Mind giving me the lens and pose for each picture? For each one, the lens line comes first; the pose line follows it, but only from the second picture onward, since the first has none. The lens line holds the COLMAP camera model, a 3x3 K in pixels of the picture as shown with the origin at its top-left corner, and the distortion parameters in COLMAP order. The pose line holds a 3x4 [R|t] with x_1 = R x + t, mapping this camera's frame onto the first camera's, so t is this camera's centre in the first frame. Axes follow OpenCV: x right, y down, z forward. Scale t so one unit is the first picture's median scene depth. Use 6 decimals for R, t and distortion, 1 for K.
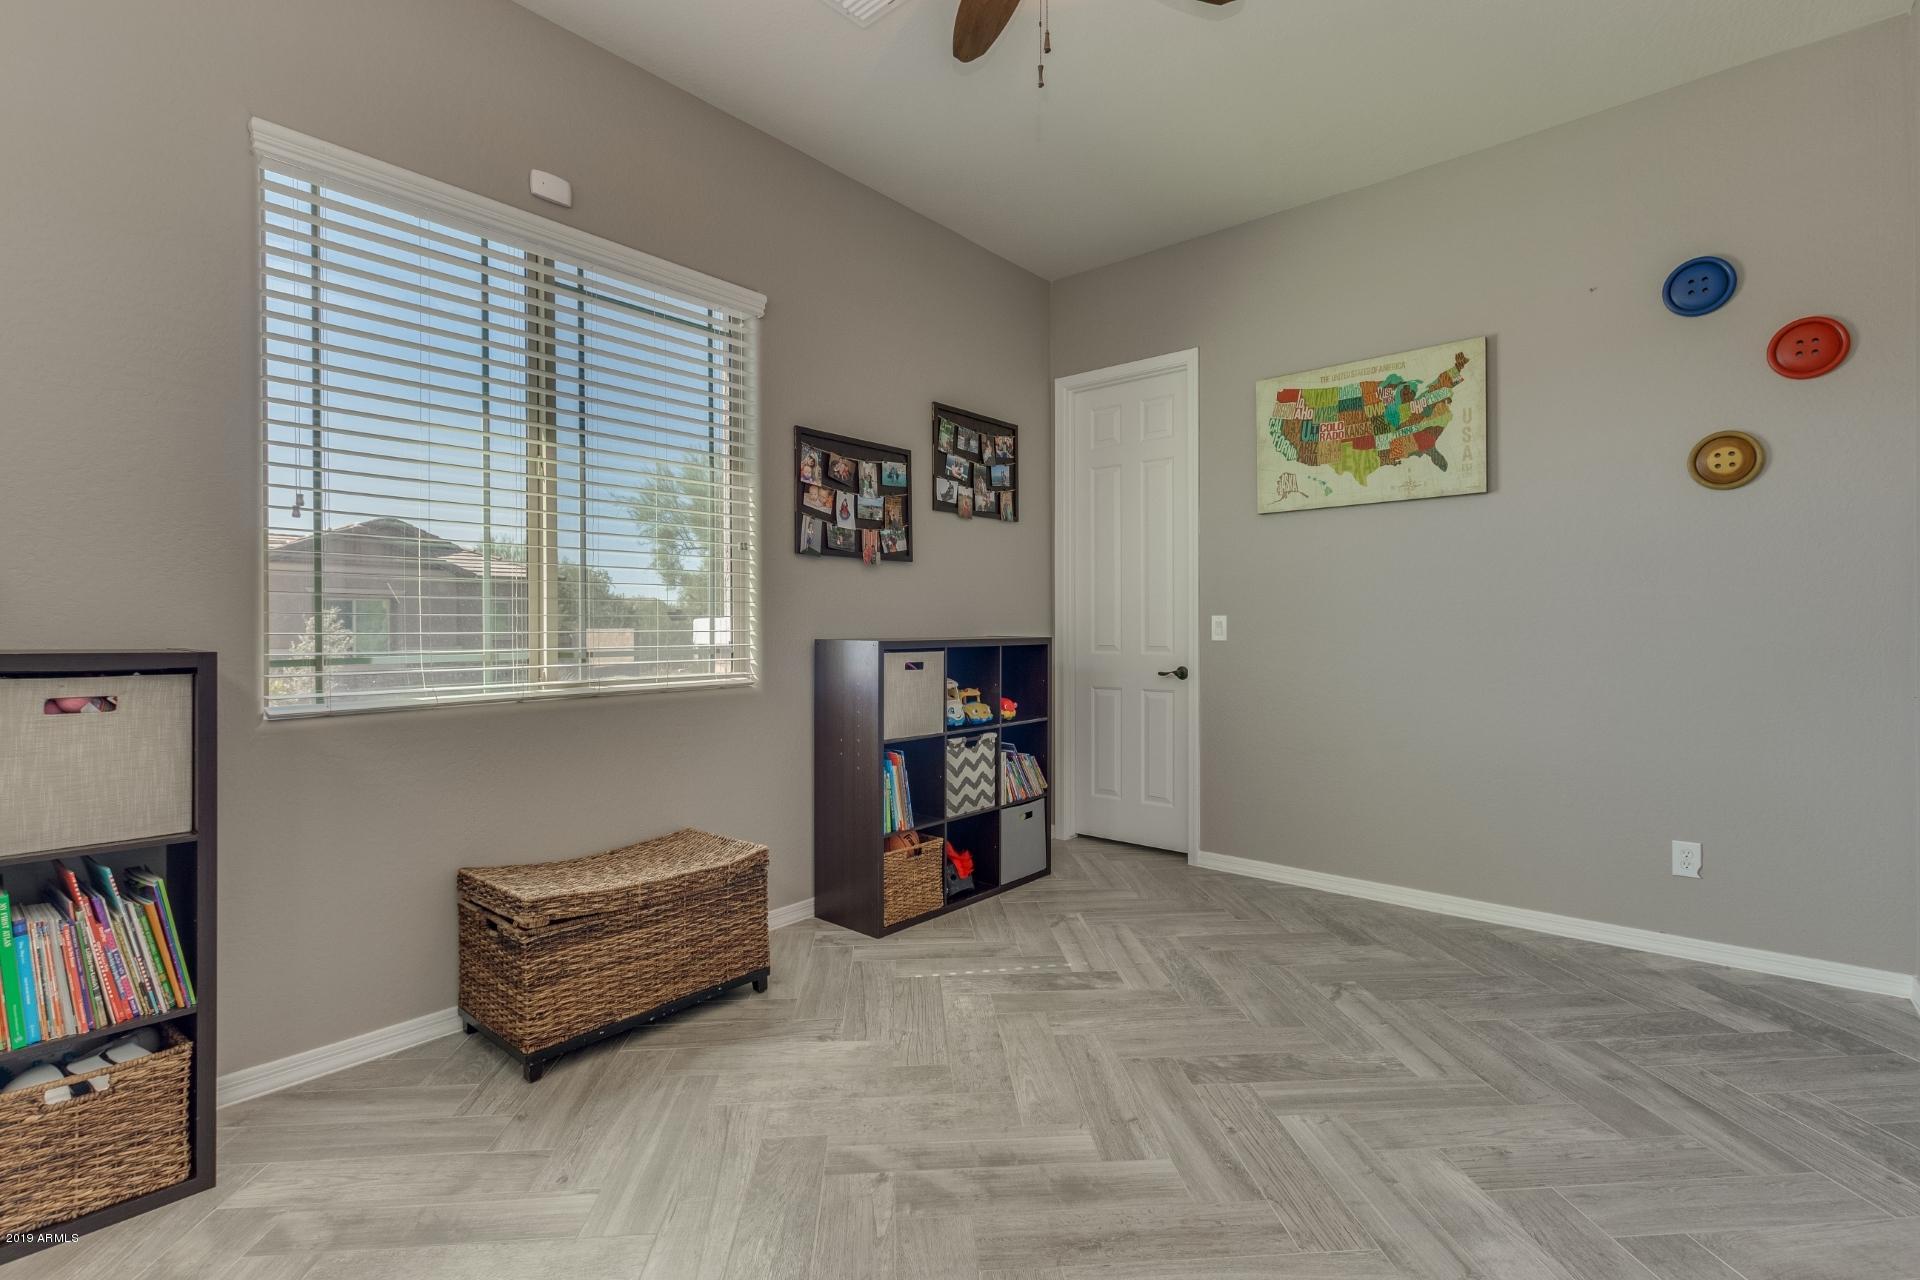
lens RADIAL K [[866.1, 0, 962.1], [0, 866.1, 640.2], [0, 0, 1]] dist [0.000048, 0.000117]
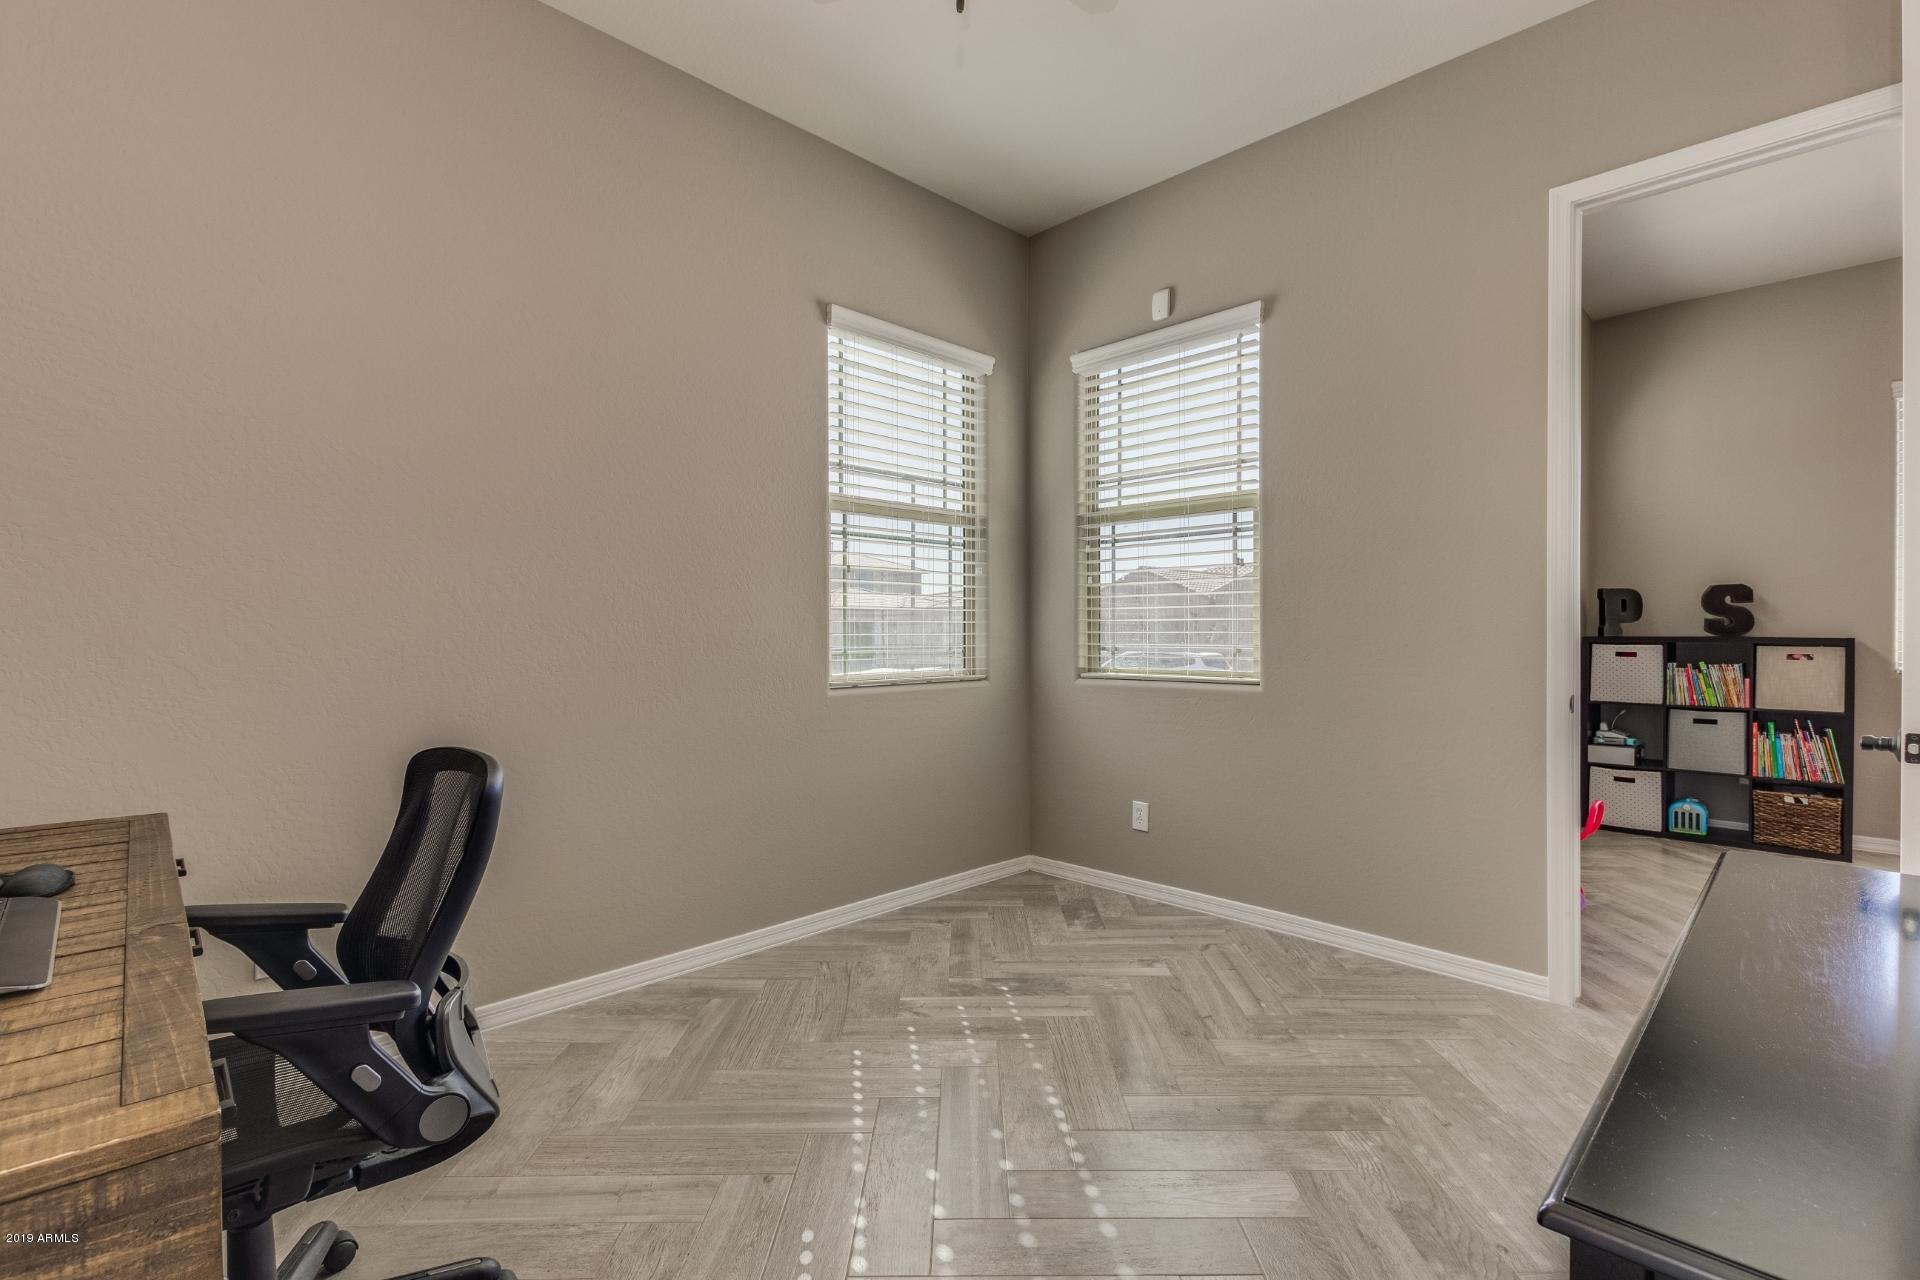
lens RADIAL K [[866.1, 0, 962.5], [0, 866.1, 638.5], [0, 0, 1]] dist [0.000048, 0.000117]
pose [[-0.055711, 0.009621, -0.998401, 1.736320], [-0.001312, 0.999952, 0.009709, -0.003386], [0.998446, 0.001851, -0.055696, -1.382282]]
